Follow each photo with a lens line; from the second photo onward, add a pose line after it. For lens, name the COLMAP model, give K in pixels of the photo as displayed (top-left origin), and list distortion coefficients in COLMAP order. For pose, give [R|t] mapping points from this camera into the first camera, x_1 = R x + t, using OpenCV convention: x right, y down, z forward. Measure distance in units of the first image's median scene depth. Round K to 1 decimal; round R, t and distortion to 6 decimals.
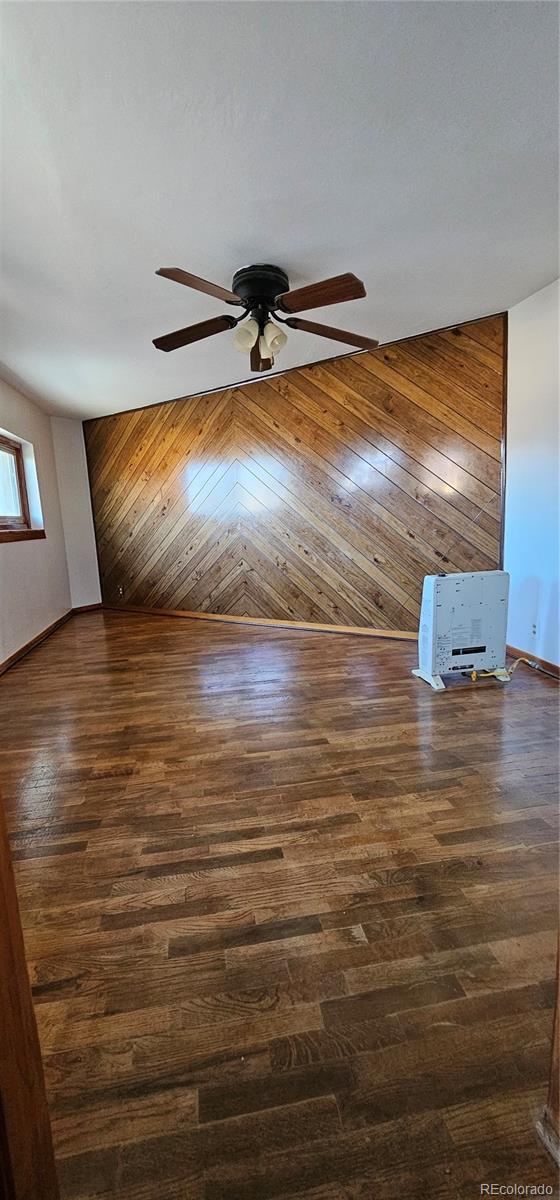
lens RADIAL K [[492.7, 0, 273.6], [0, 492.7, 601.1], [0, 0, 1]] dist [-0.000316, -0.000543]
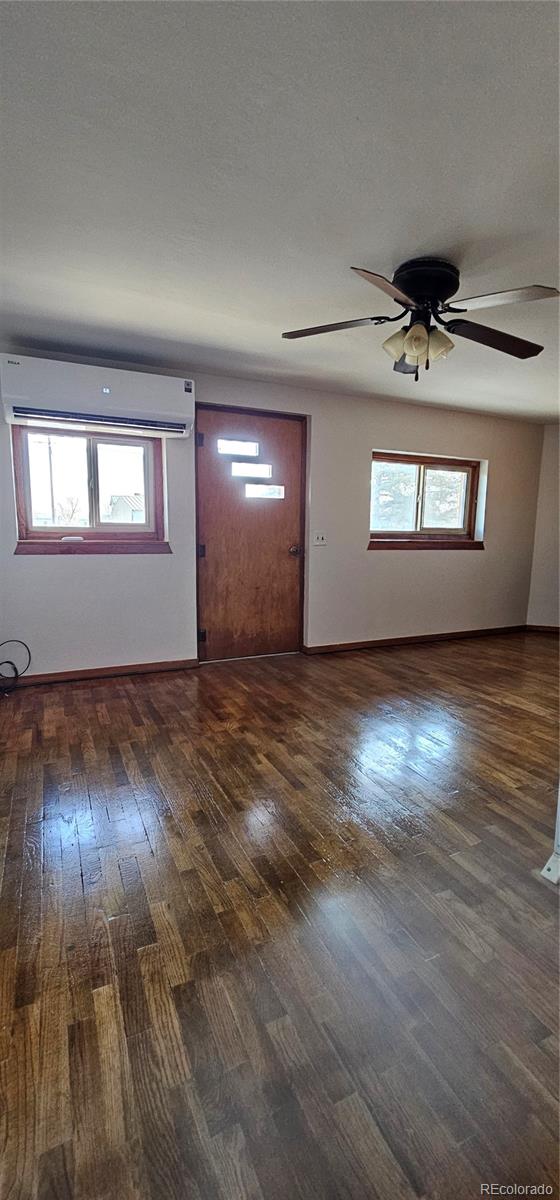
lens RADIAL K [[492.7, 0, 273.6], [0, 492.7, 601.1], [0, 0, 1]] dist [-0.000316, -0.000543]
pose [[0.253296, 0.186117, -0.949316, 0.771161], [-0.187991, 0.972081, 0.140420, -0.152024], [0.948947, 0.142895, 0.281213, 0.542141]]
